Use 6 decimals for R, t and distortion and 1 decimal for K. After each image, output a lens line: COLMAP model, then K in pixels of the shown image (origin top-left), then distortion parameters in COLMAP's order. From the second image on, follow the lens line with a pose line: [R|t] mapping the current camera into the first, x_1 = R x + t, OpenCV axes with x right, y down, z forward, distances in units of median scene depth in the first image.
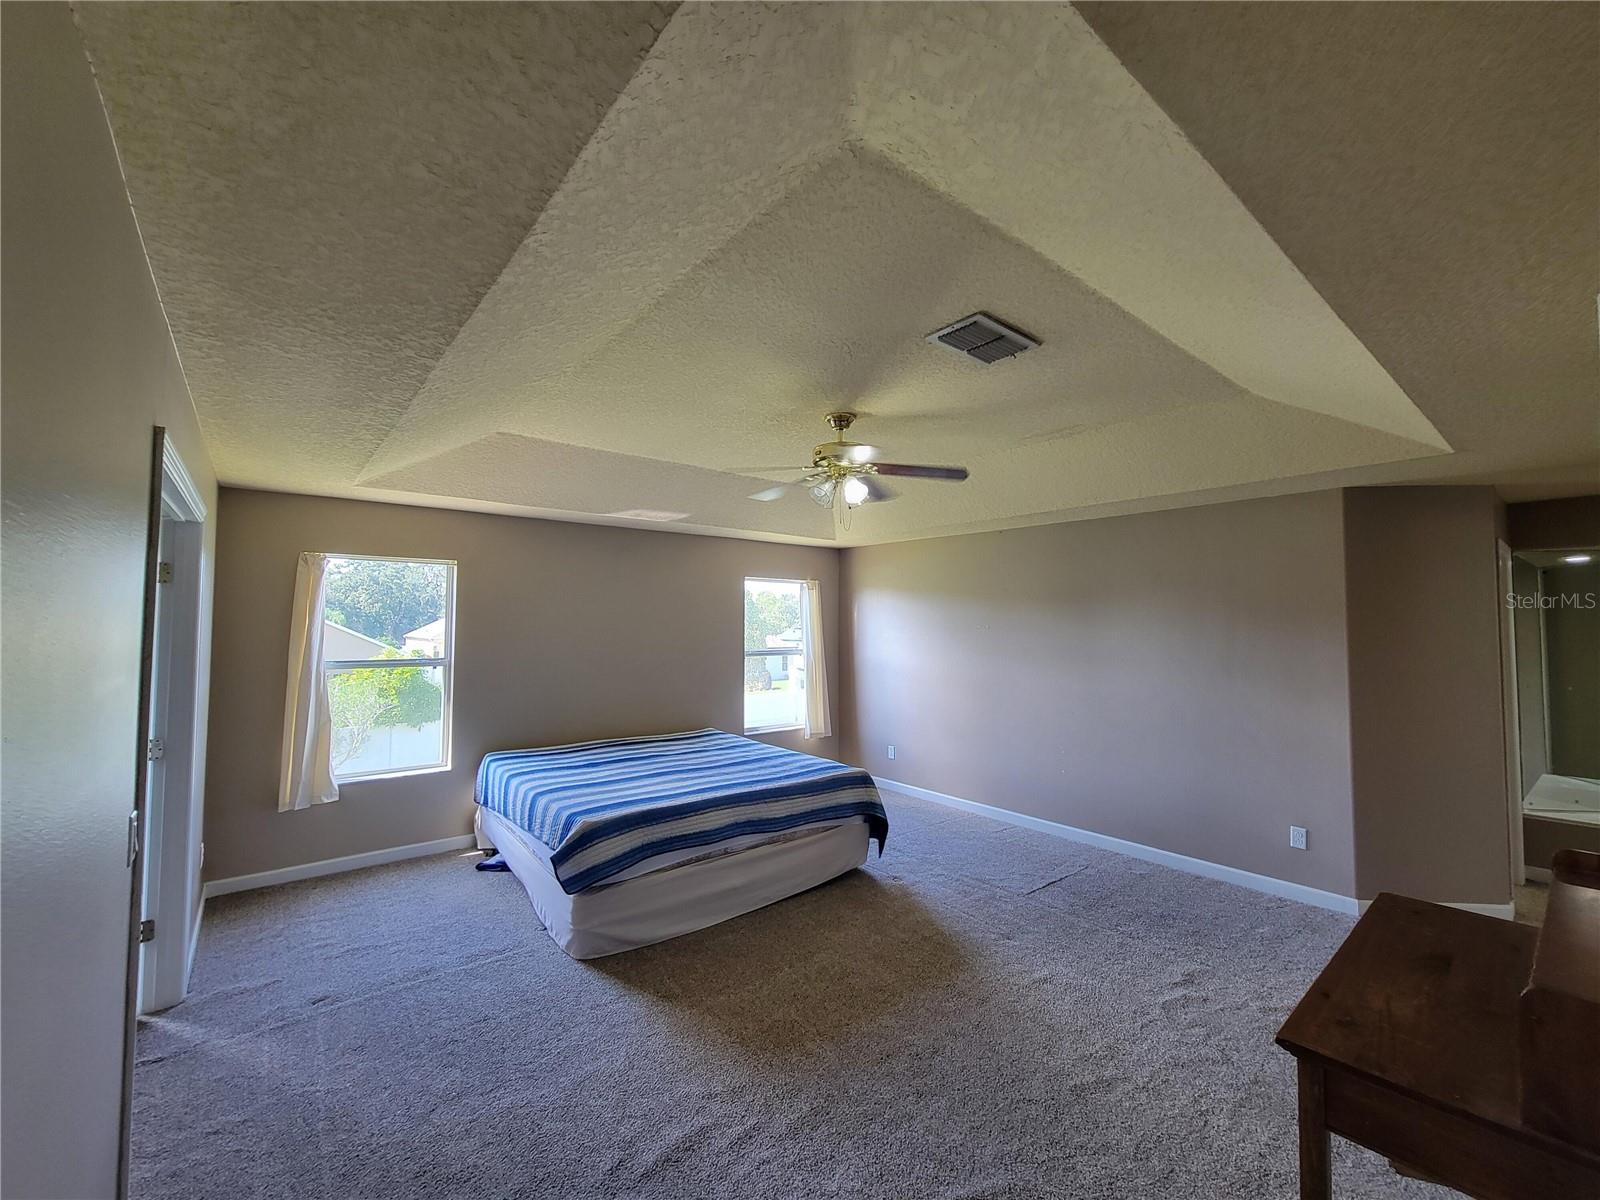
lens RADIAL K [[650.6, 0, 800.0], [0, 650.6, 600.0], [0, 0, 1]] dist [-0.009963, -0.000052]
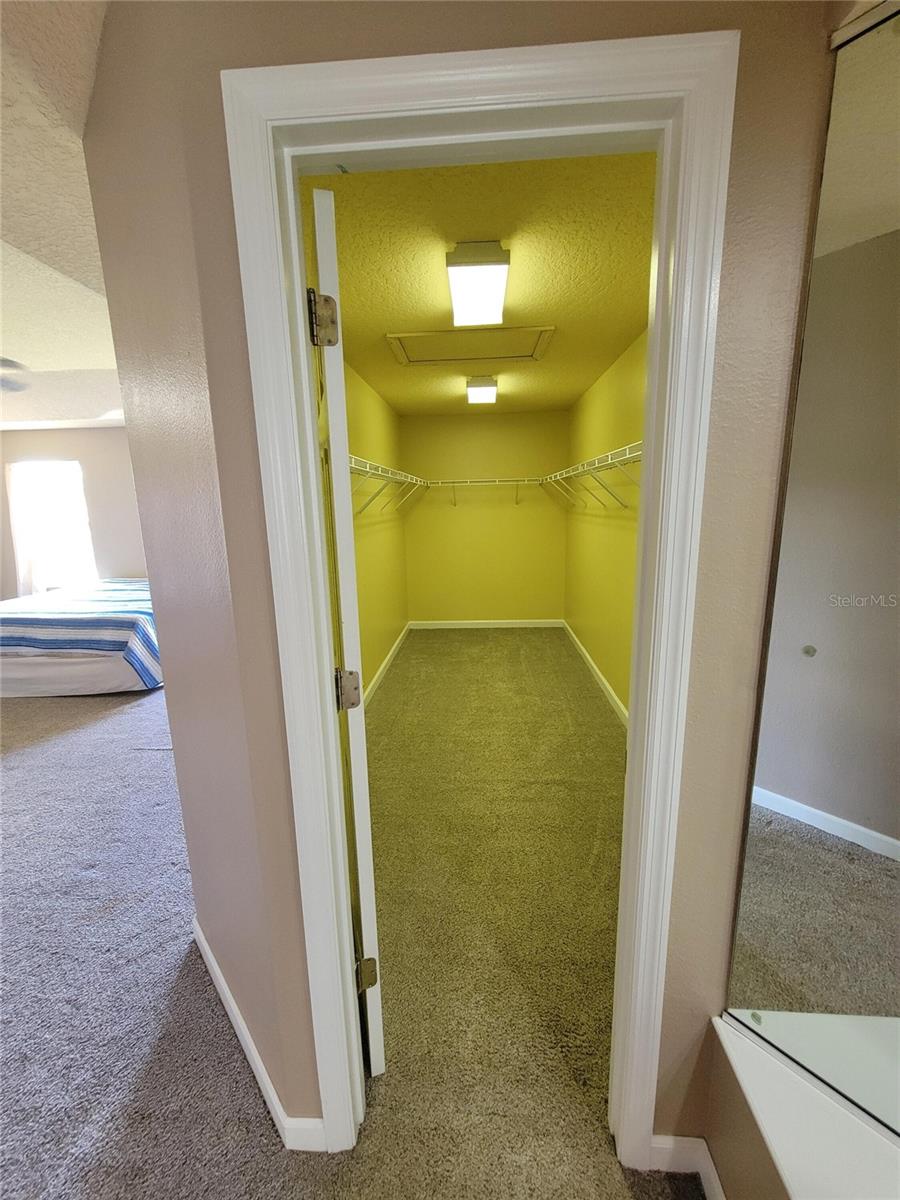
lens RADIAL K [[488.0, 0, 457.0], [0, 488.0, 599.4], [0, 0, 1]] dist [-0.009963, -0.000052]
pose [[0.740613, 0.116707, -0.661719, 1.247698], [0.051294, 0.972107, 0.228859, 0.060534], [0.669971, -0.203438, 0.713969, 0.846175]]
